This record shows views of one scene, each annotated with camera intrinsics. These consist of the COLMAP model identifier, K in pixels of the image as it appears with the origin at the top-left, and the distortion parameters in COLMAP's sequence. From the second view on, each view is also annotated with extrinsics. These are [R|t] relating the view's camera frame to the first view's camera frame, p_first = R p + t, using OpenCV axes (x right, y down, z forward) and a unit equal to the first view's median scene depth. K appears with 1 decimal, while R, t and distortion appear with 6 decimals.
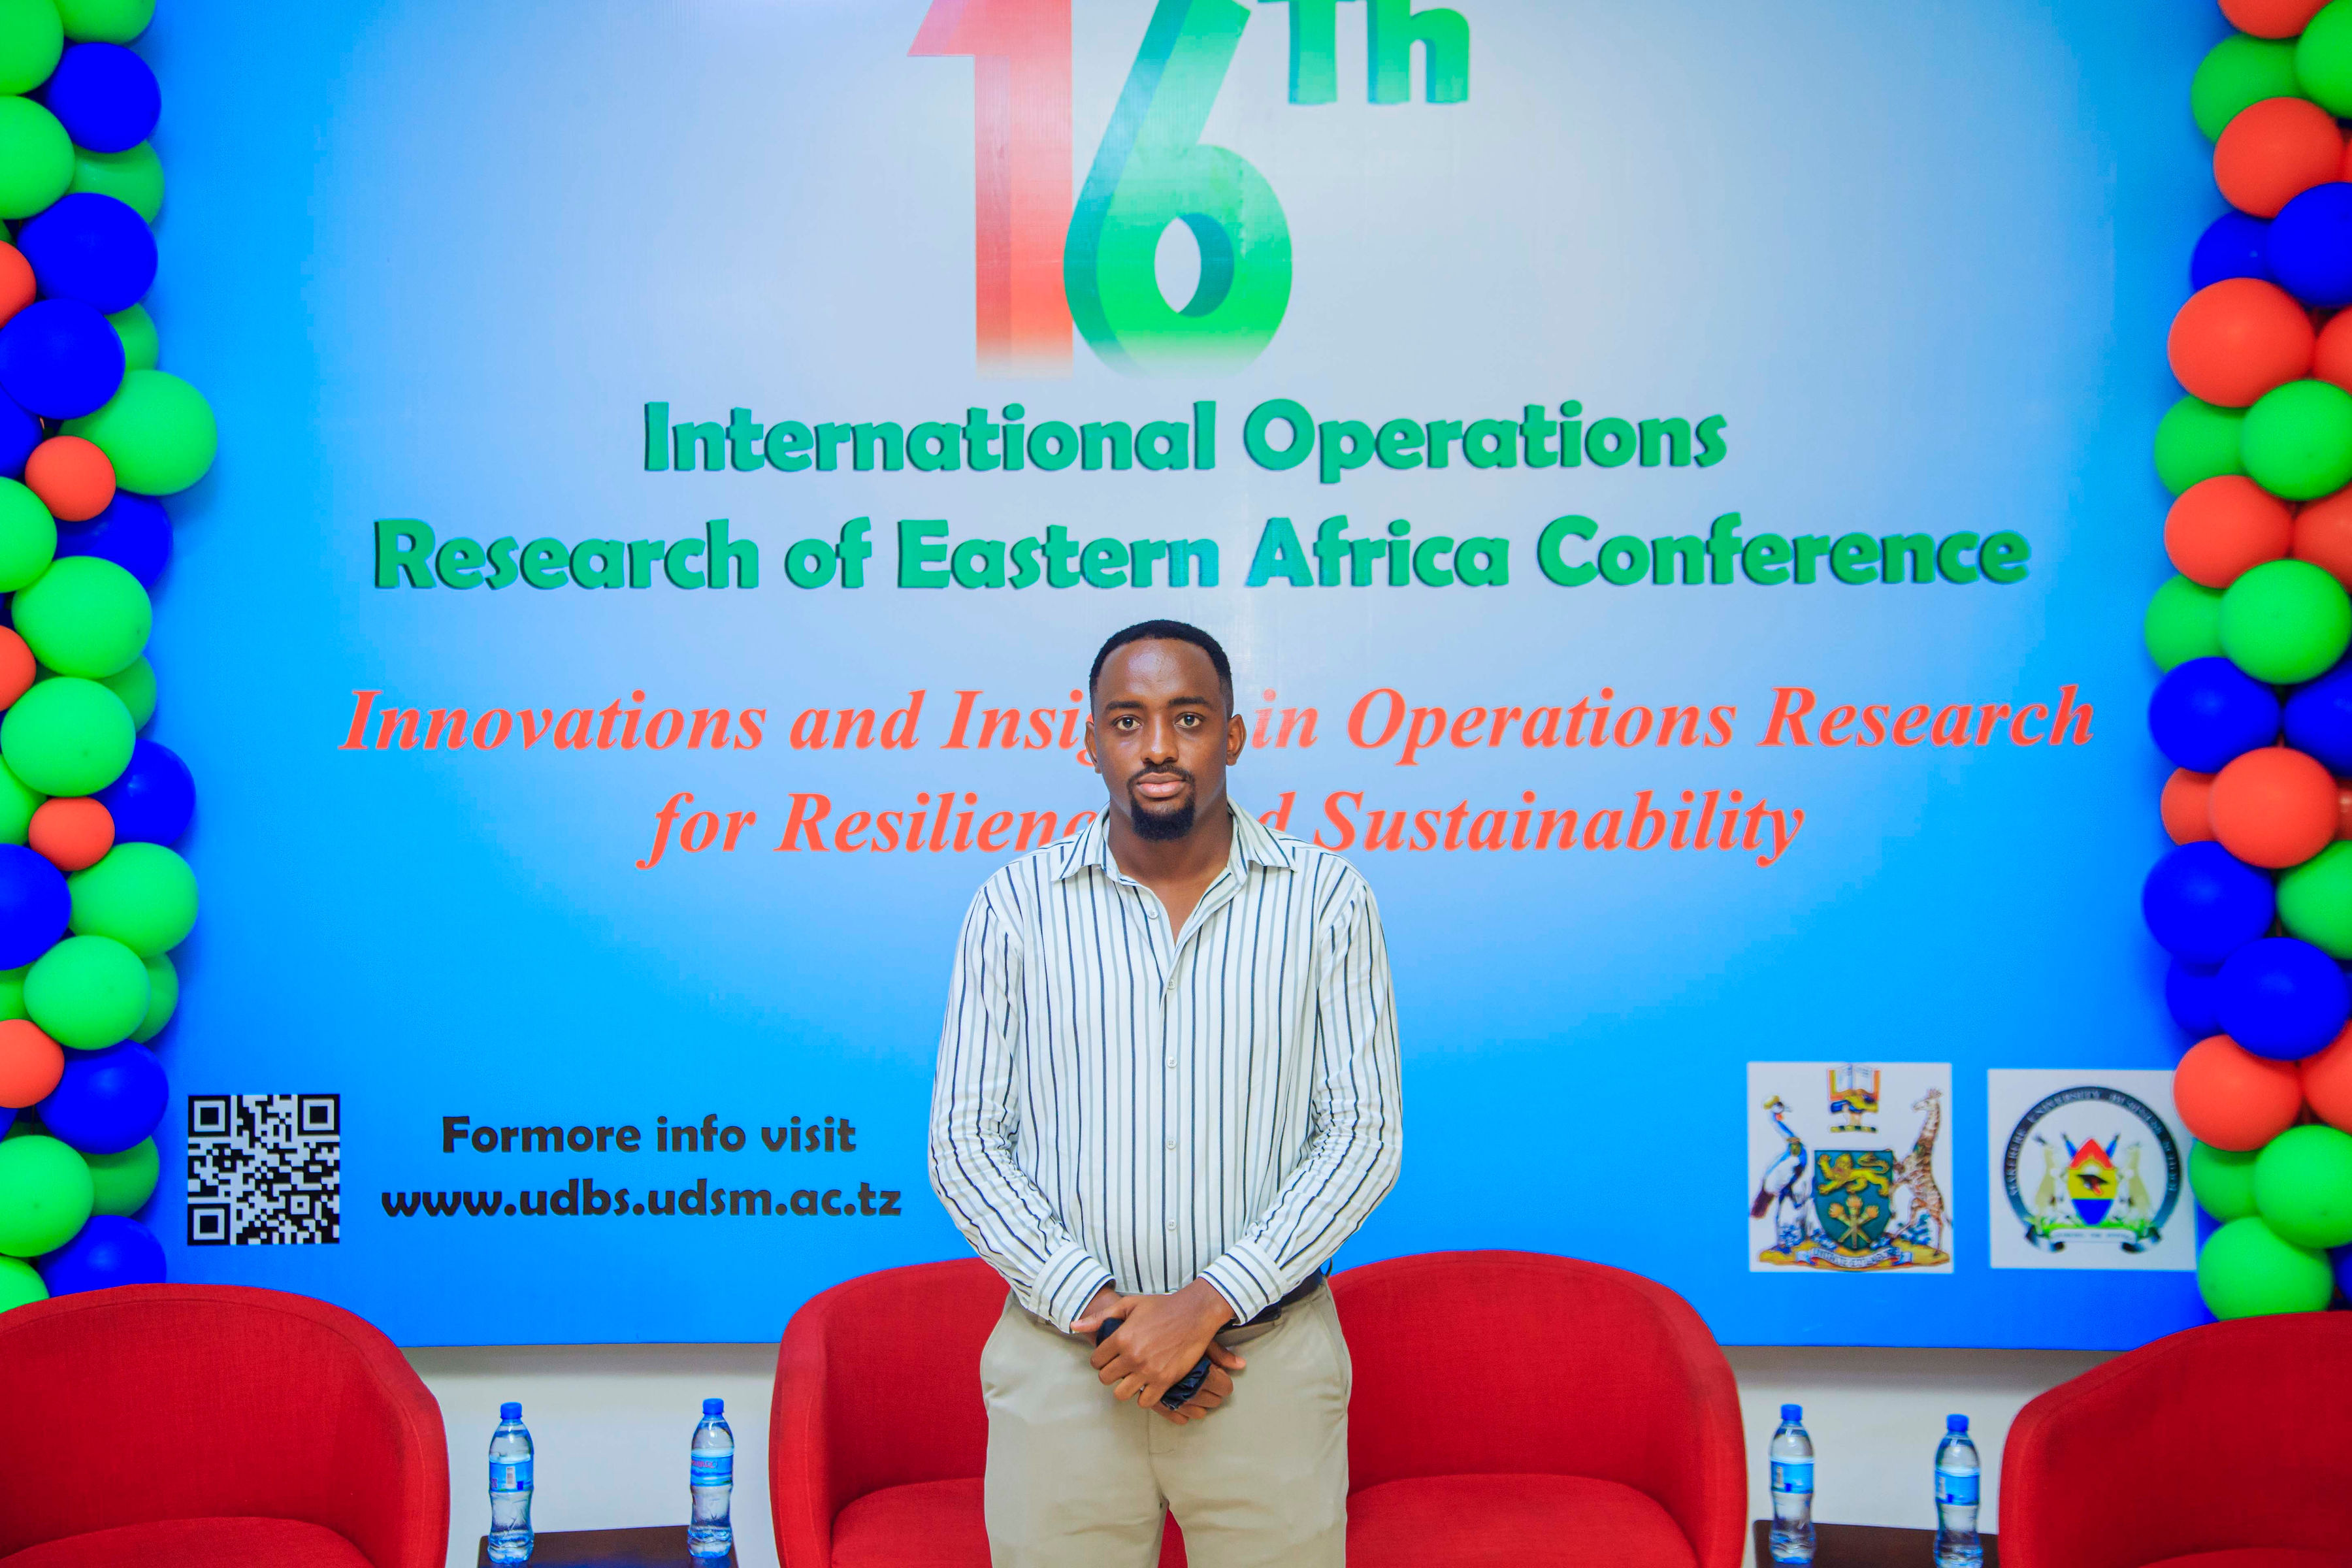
lens RADIAL K [[3059.8, 0, 1185.2], [0, 3059.8, 778.6], [0, 0, 1]] dist [0.080577, 0.000000]
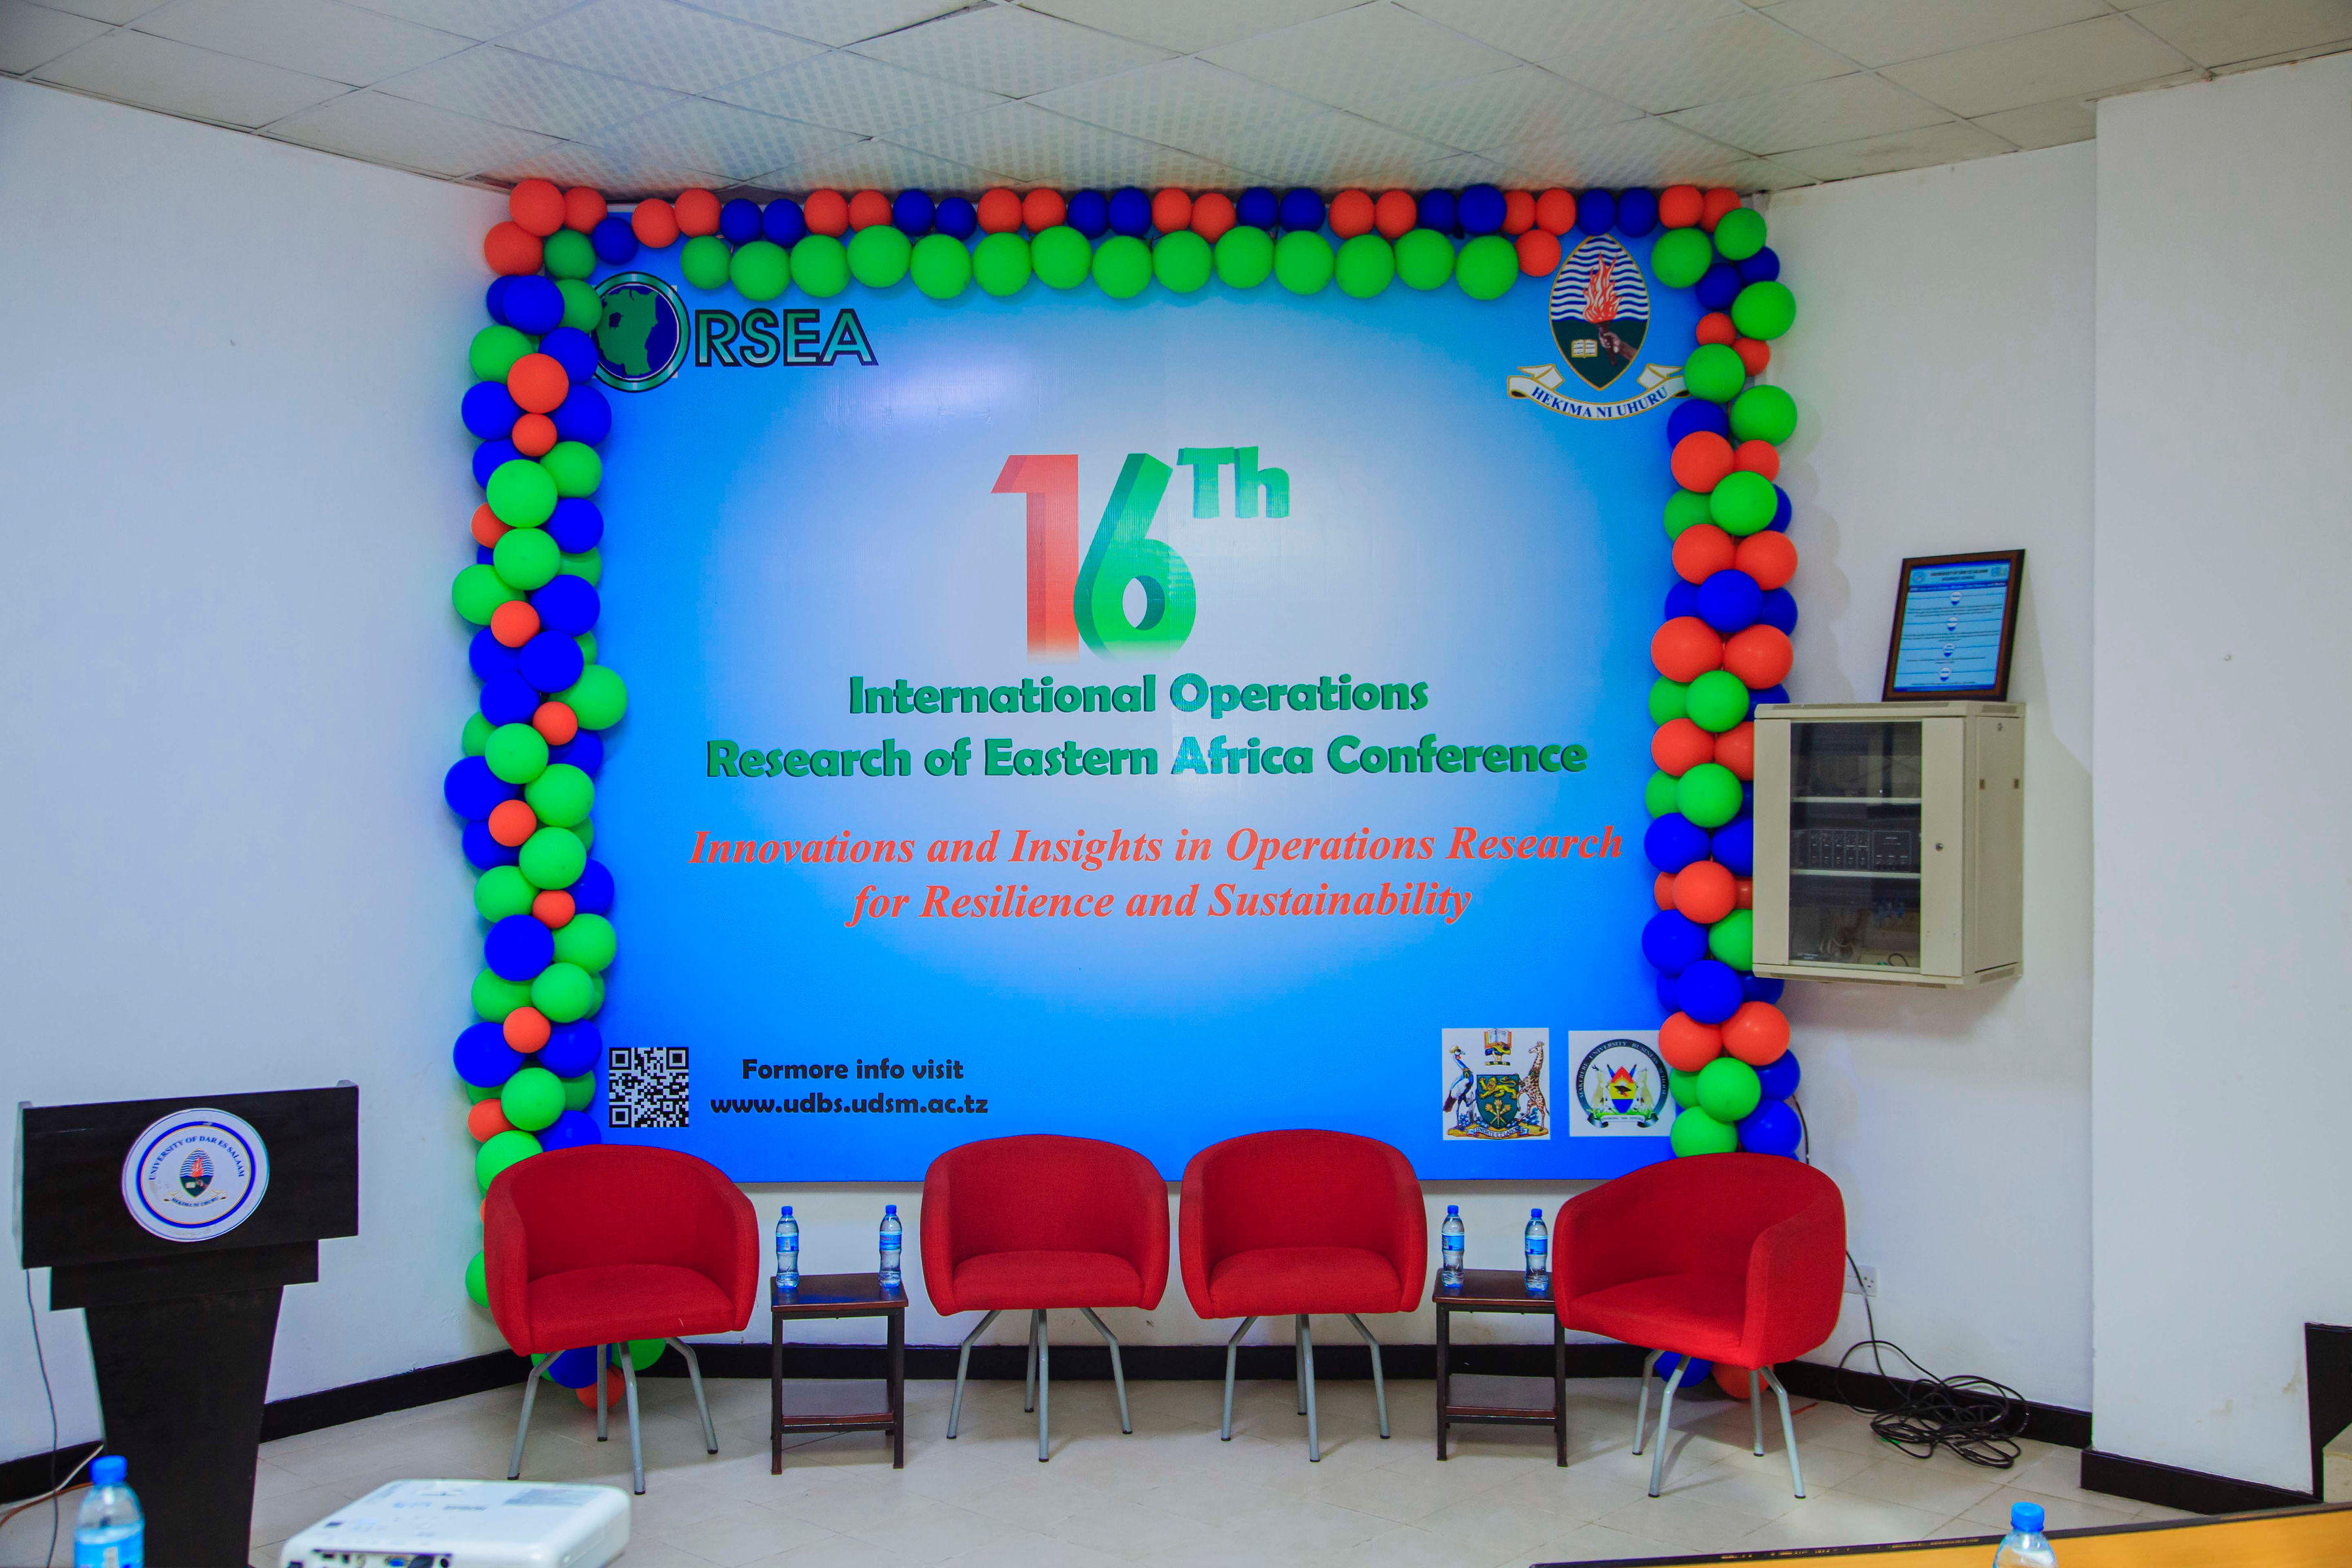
lens RADIAL K [[2140.6, 0, 1172.8], [0, 2140.6, 774.3], [0, 0, 1]] dist [-0.056047, 0.000000]
pose [[0.999991, -0.003902, -0.001388, 0.022240], [0.003858, 0.999518, -0.030812, -0.022472], [0.001507, 0.030806, 0.999524, -0.302934]]
